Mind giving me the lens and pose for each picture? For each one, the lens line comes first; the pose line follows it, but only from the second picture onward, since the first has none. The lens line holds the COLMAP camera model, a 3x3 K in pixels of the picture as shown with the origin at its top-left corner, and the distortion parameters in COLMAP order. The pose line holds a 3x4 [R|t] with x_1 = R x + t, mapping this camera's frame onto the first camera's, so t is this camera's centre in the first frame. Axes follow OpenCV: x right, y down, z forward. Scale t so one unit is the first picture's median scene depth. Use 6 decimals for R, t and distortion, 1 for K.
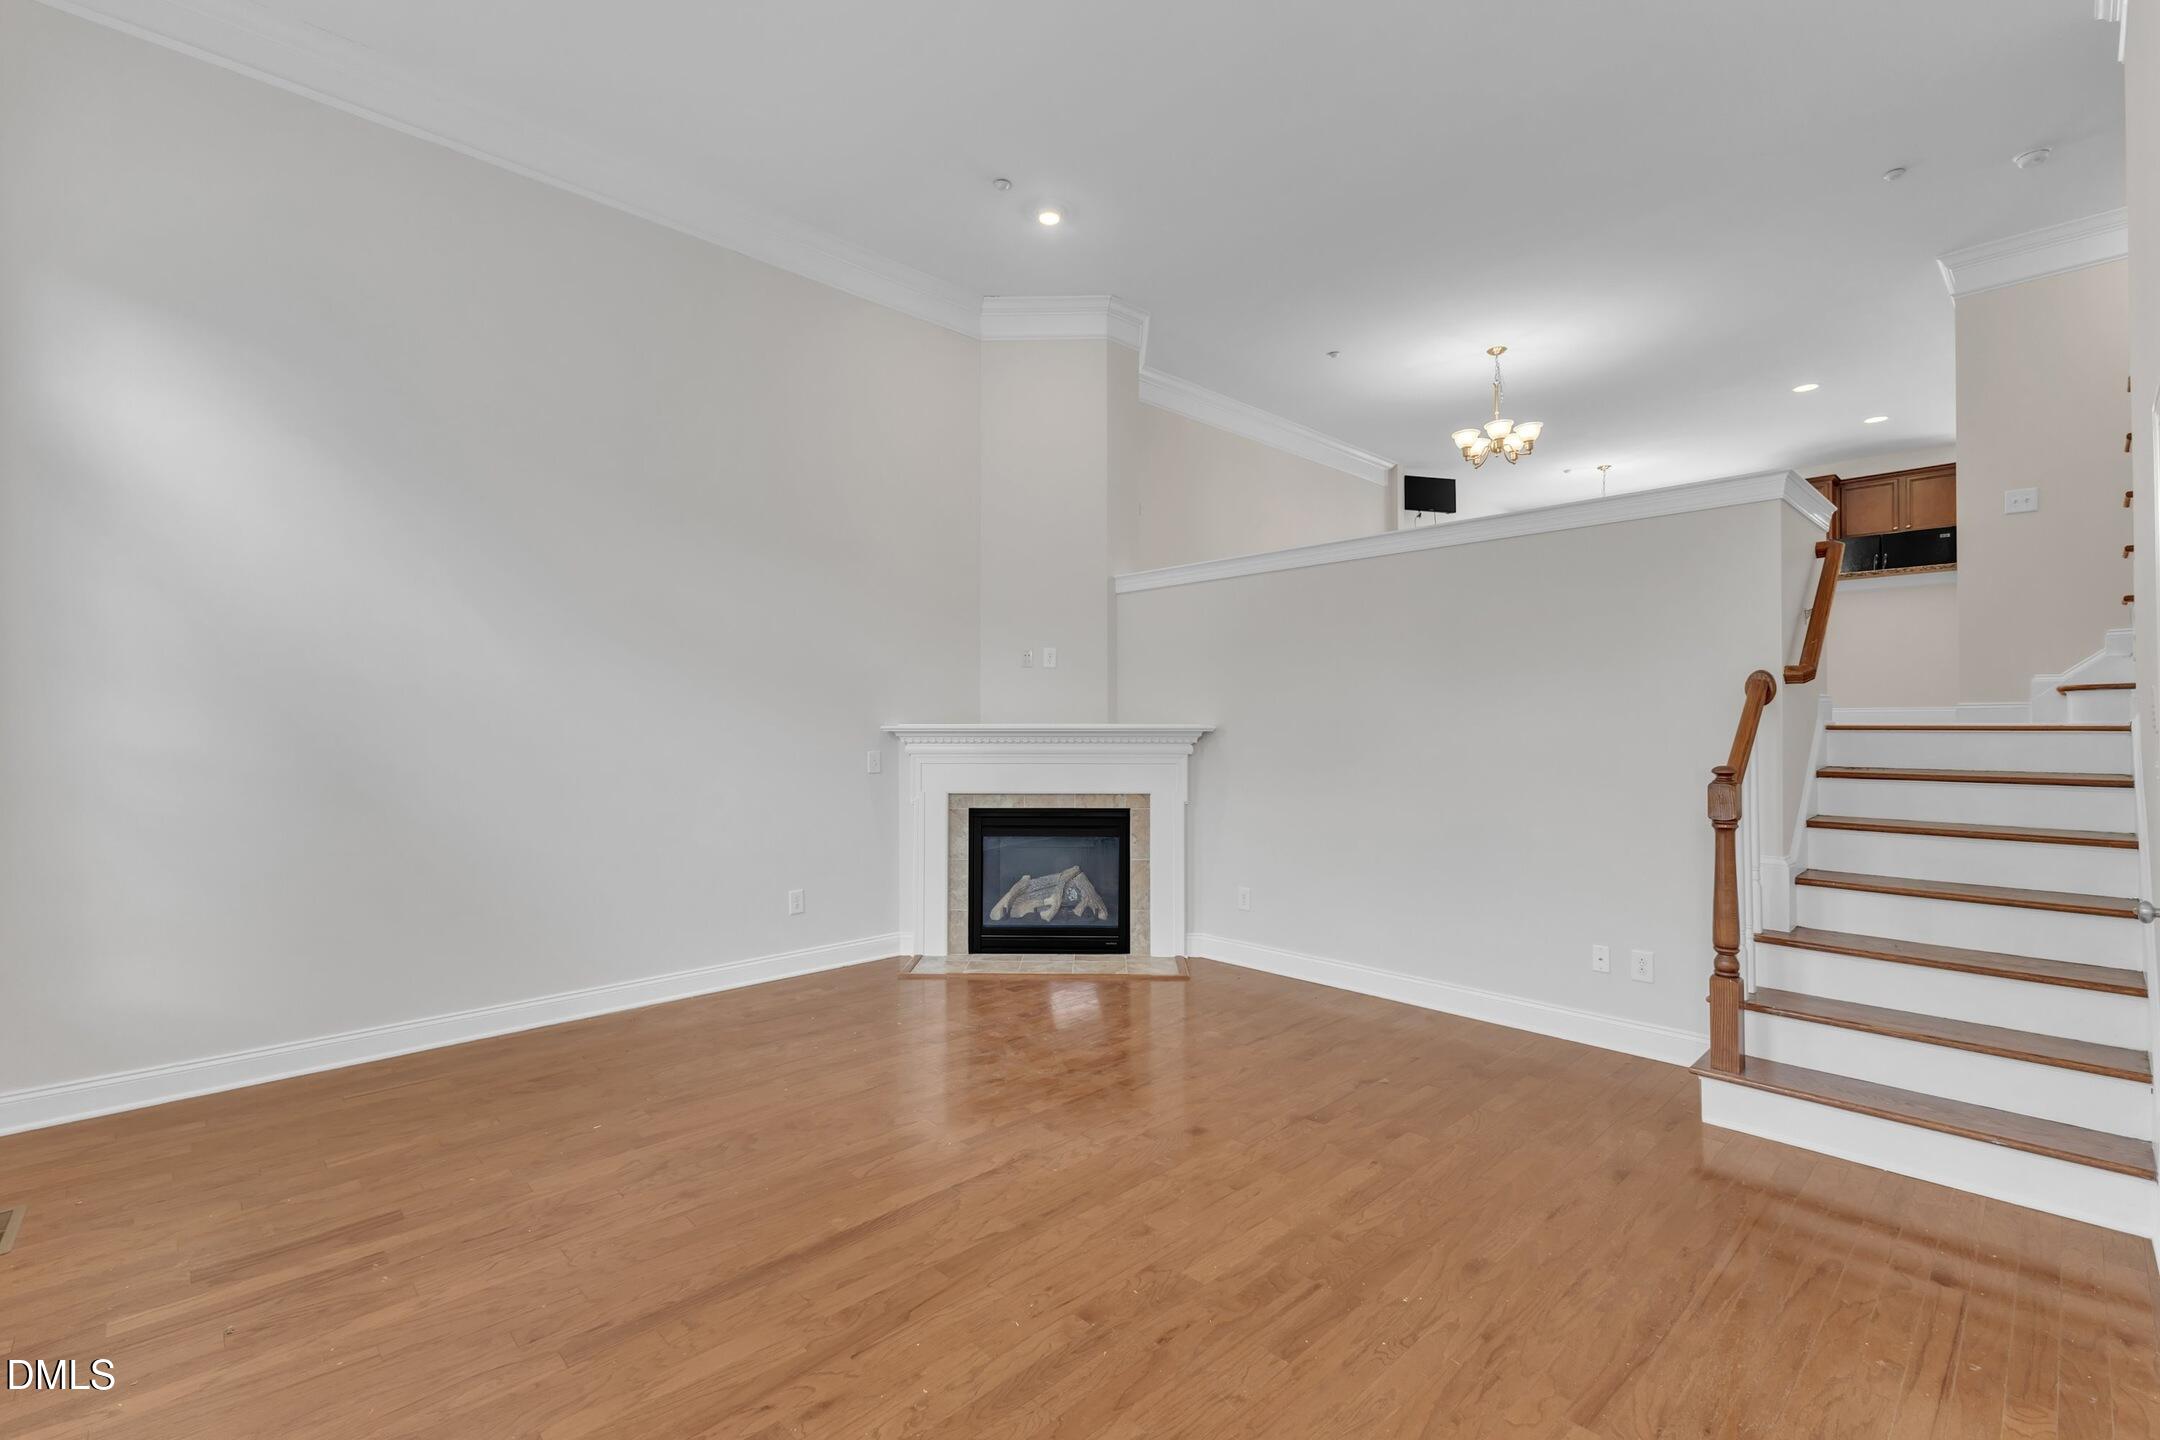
lens RADIAL K [[943.7, 0, 1074.8], [0, 943.7, 719.5], [0, 0, 1]] dist [0.010726, -0.001445]
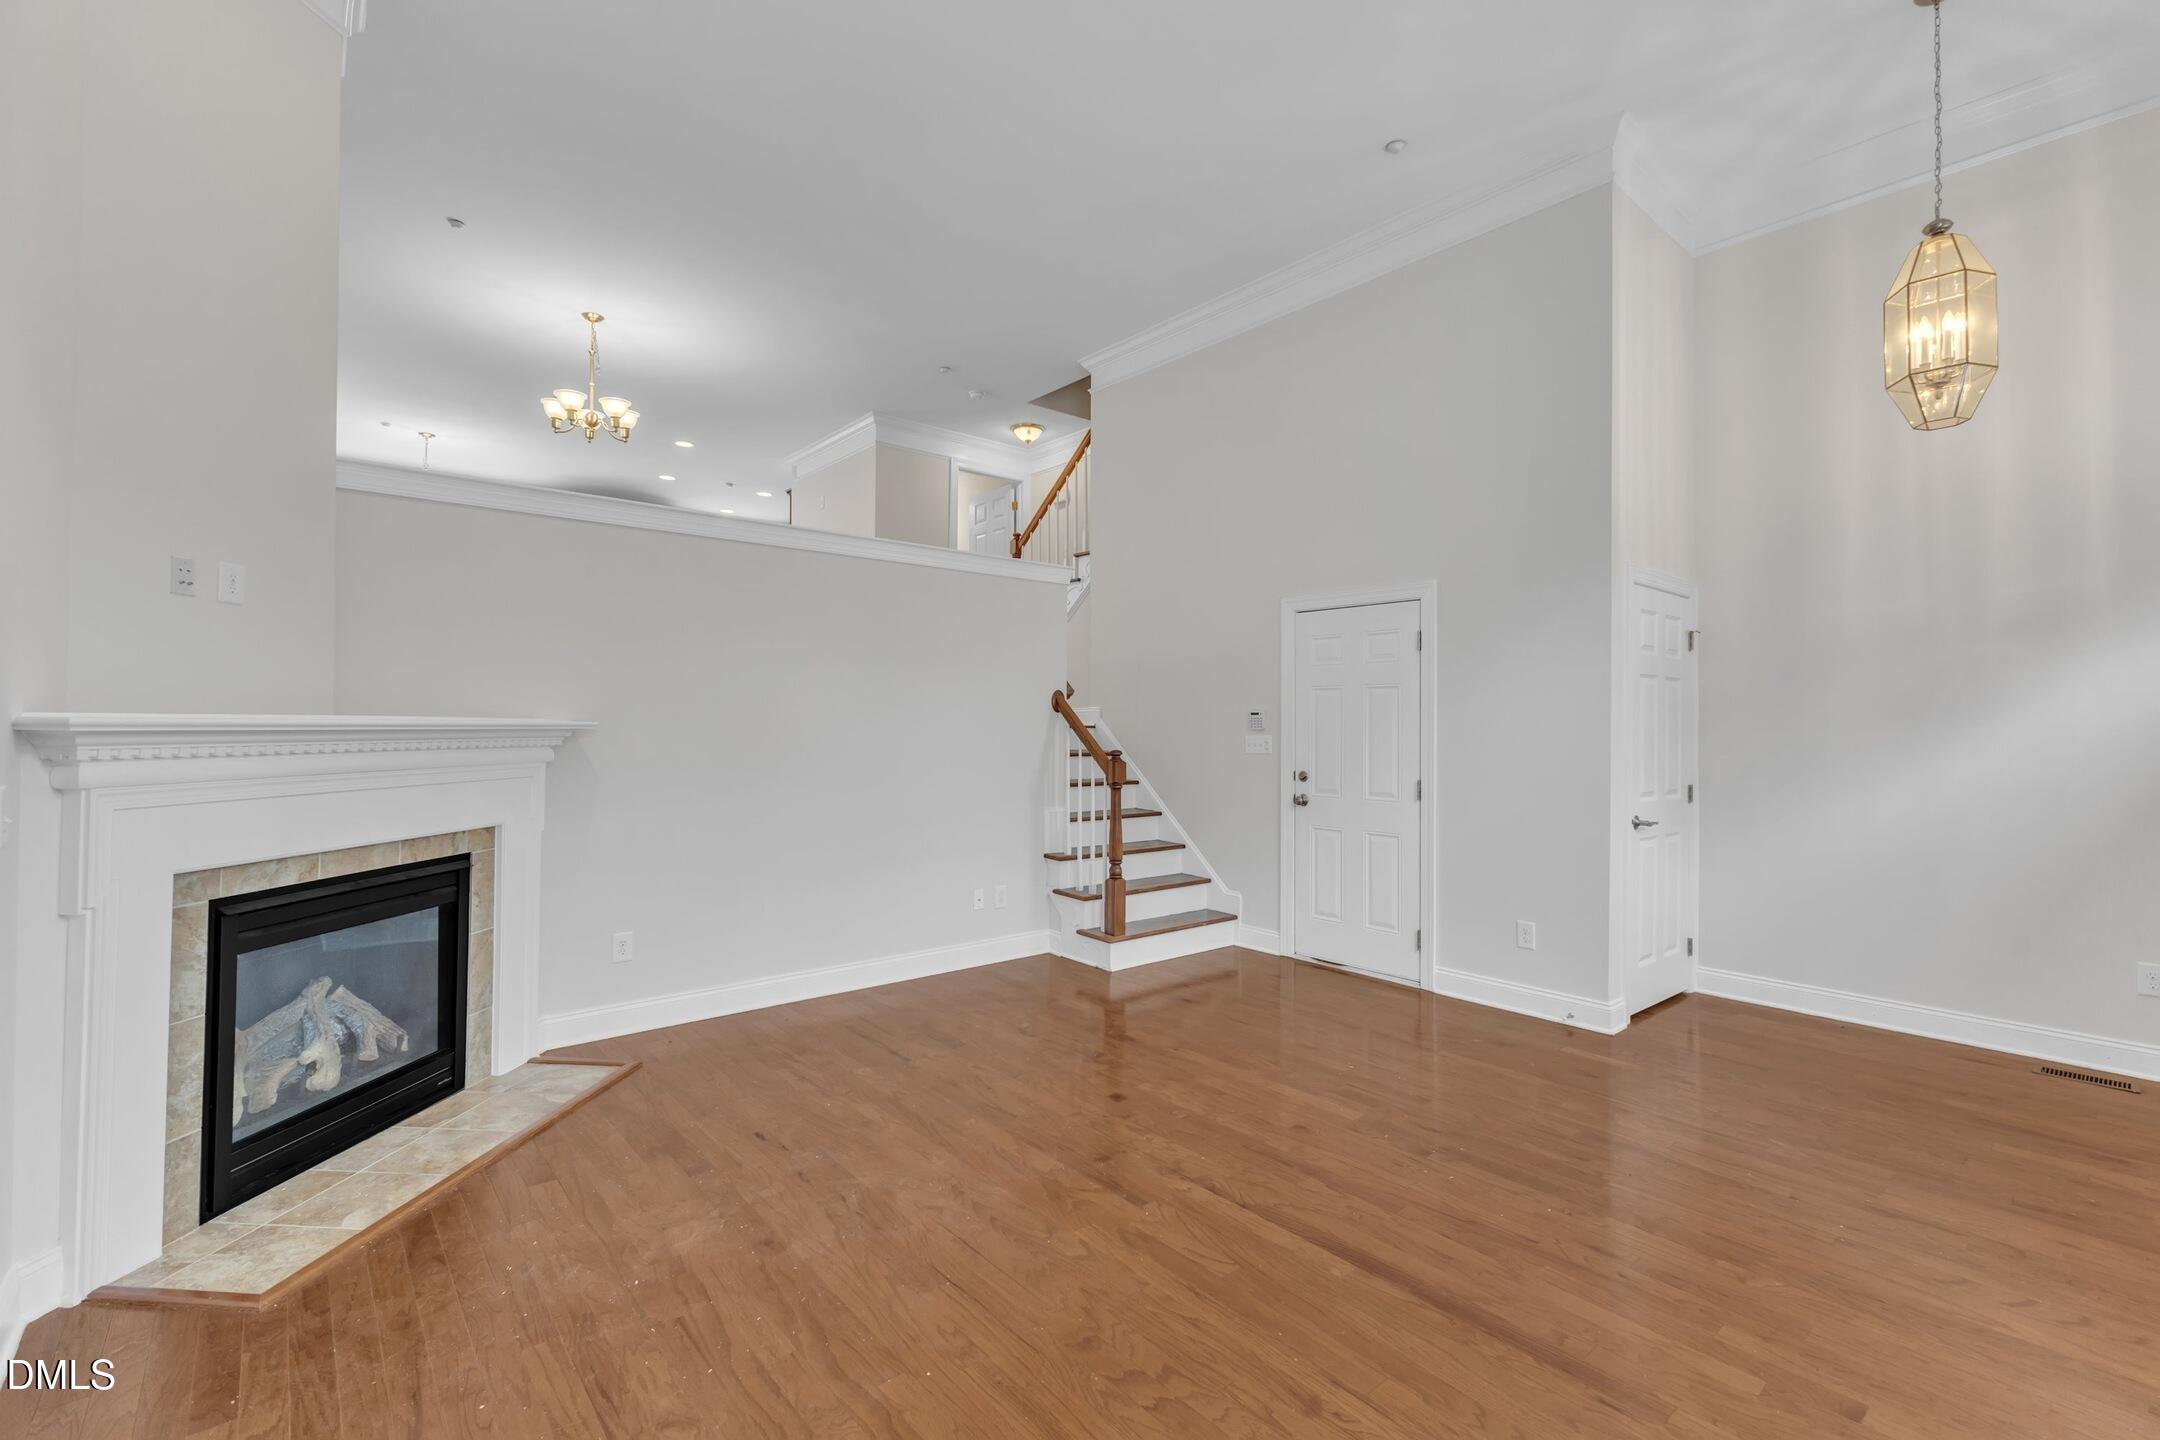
lens RADIAL K [[943.7, 0, 1091.9], [0, 943.7, 717.4], [0, 0, 1]] dist [0.010726, -0.001445]
pose [[0.045335, 0.010040, 0.998921, -0.556485], [-0.014208, 0.999855, -0.009405, 0.004944], [-0.998871, -0.013766, 0.045471, 0.569643]]
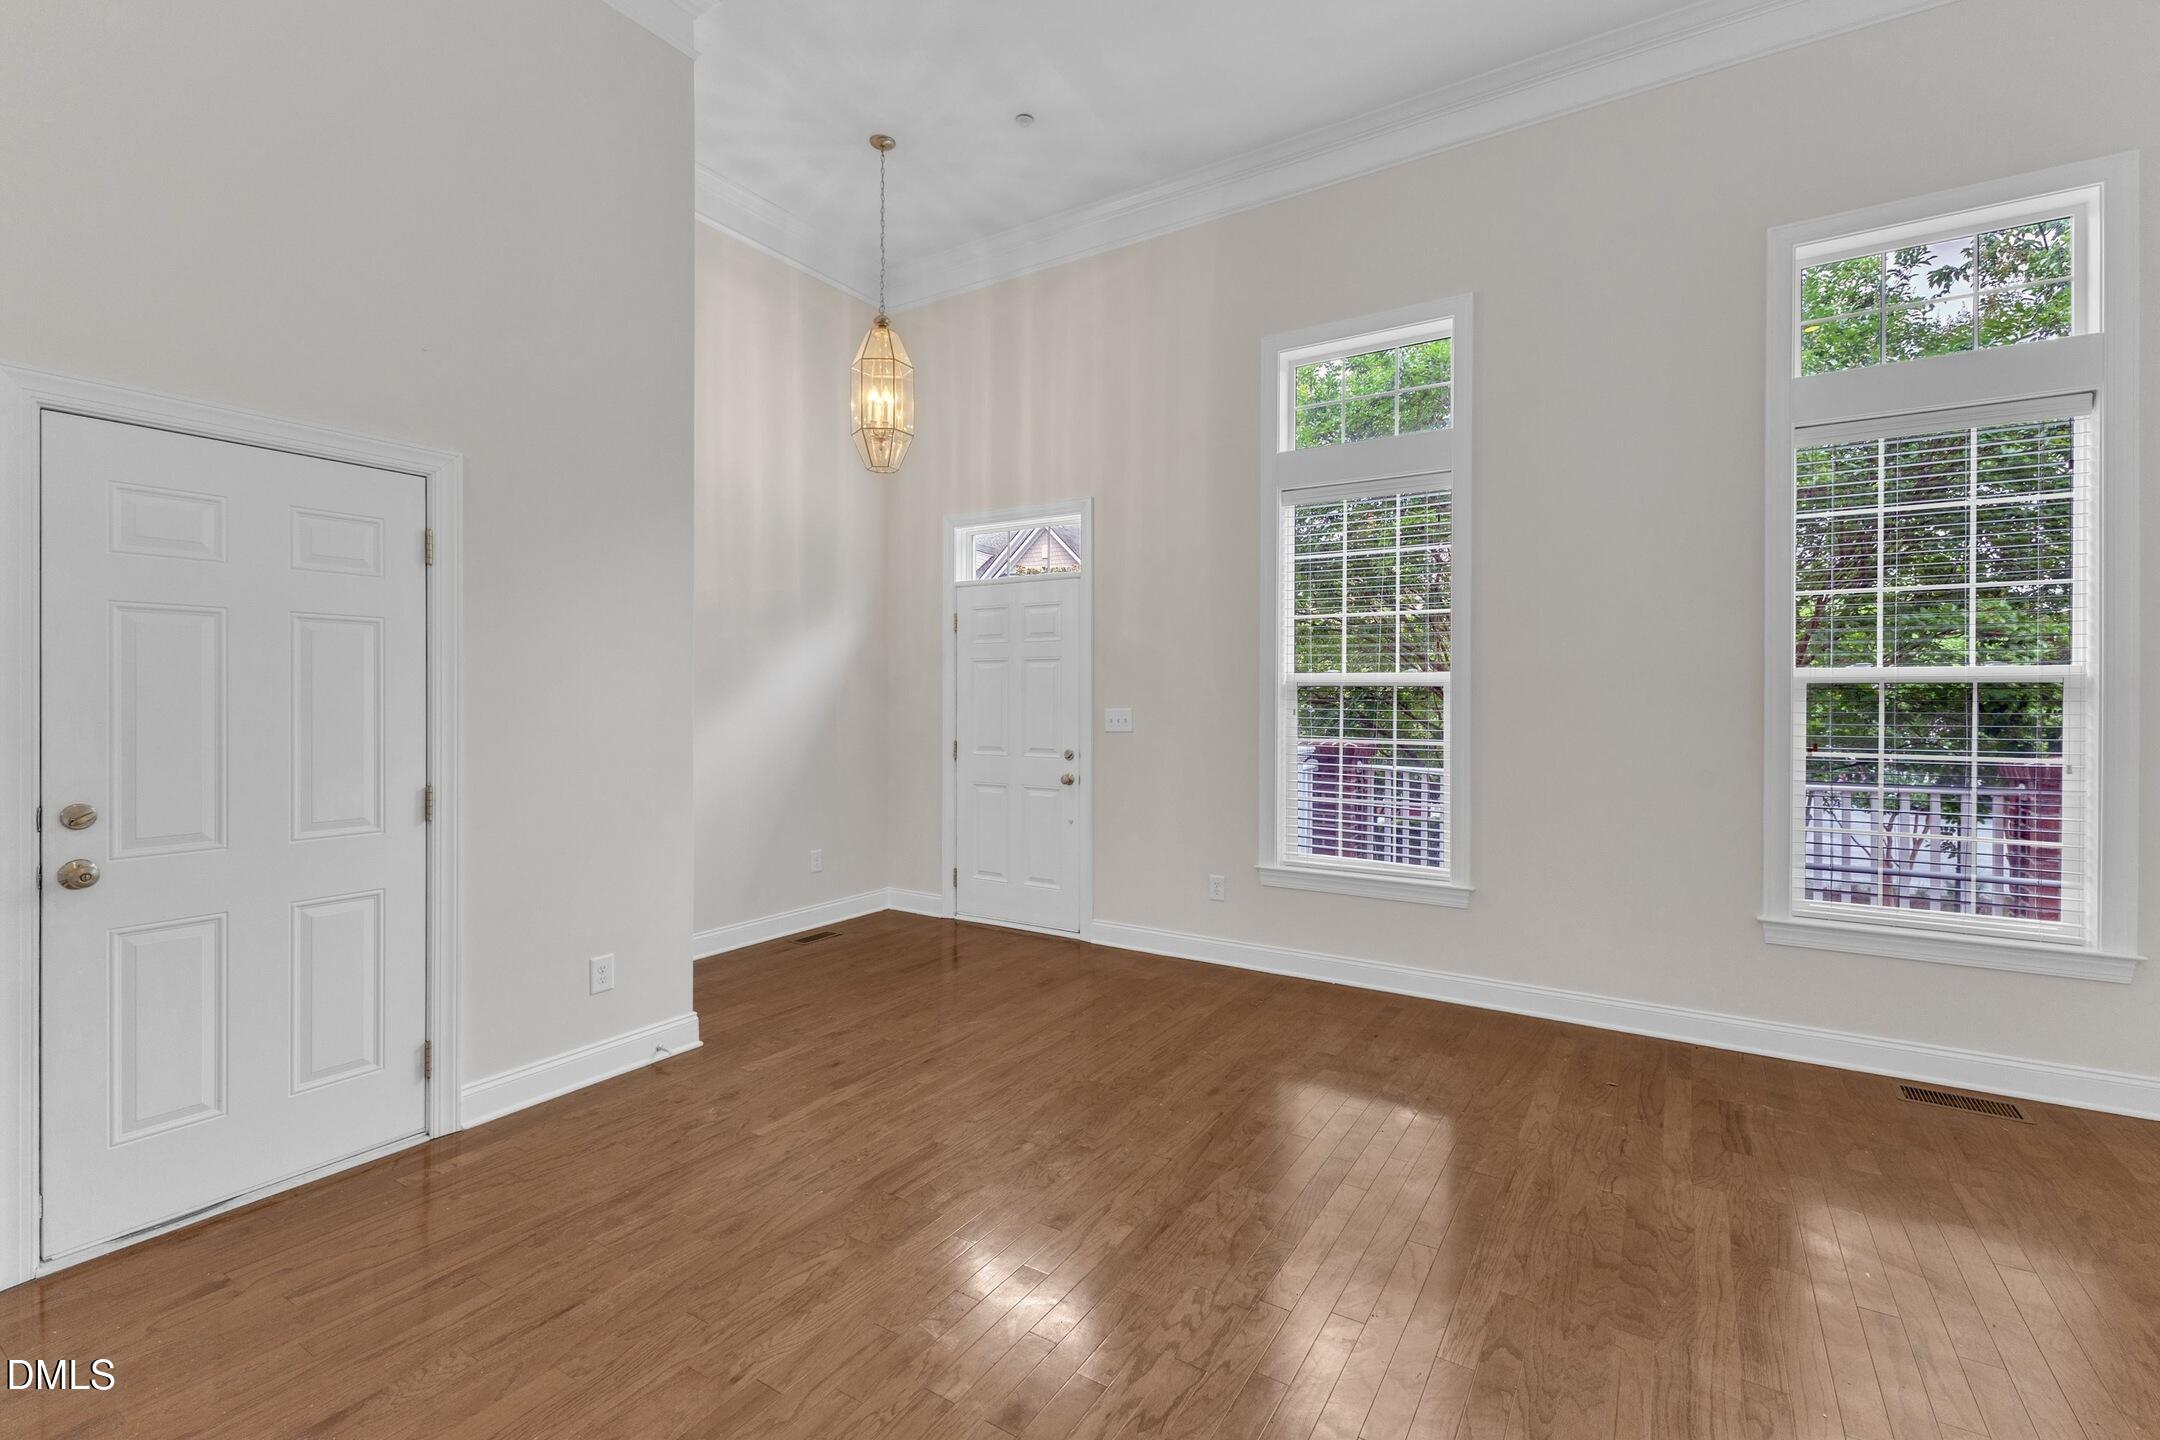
lens RADIAL K [[943.7, 0, 1090.7], [0, 943.7, 705.7], [0, 0, 1]] dist [0.010726, -0.001445]
pose [[-0.968969, 0.001054, -0.247179, 0.129148], [0.000280, 0.999995, 0.003169, 0.005267], [0.247181, 0.003002, -0.968965, 0.901289]]
